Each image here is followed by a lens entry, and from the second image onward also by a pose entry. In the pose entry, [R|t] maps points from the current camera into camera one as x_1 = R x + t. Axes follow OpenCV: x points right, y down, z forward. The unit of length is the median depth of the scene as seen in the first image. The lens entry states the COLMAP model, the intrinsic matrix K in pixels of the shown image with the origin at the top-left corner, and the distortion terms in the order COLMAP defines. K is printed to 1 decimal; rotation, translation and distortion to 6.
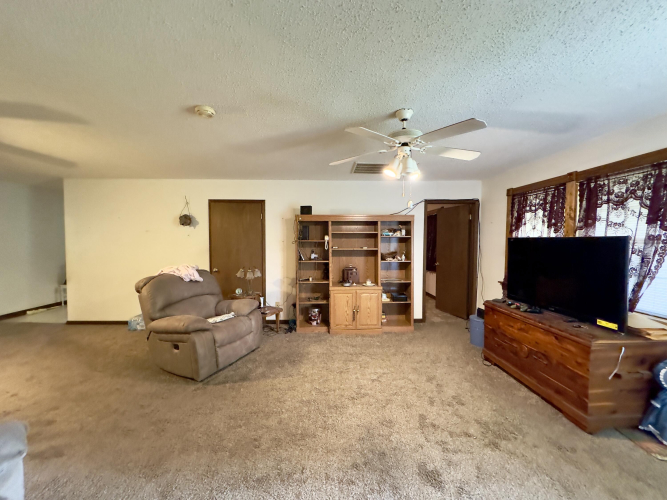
lens RADIAL K [[267.7, 0, 333.4], [0, 267.7, 250.2], [0, 0, 1]] dist [-0.003410, -0.000369]
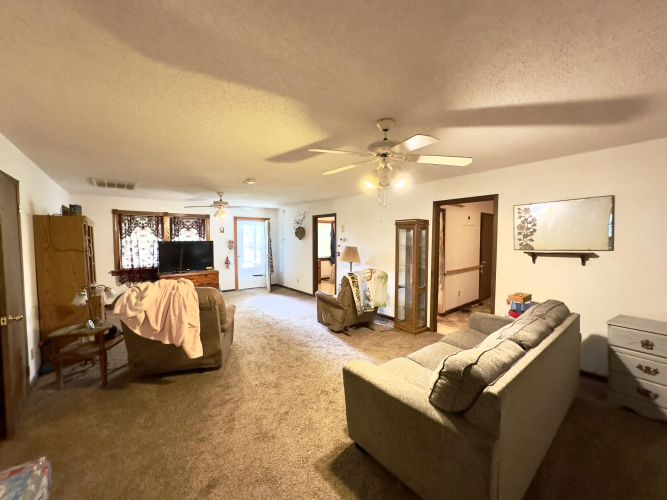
lens RADIAL K [[267.7, 0, 332.7], [0, 267.7, 250.2], [0, 0, 1]] dist [-0.003410, -0.000369]
pose [[-0.615647, -0.033921, 0.787292, -1.738803], [0.033084, 0.997080, 0.068830, -0.076897], [-0.787327, 0.068422, -0.612727, 1.260552]]
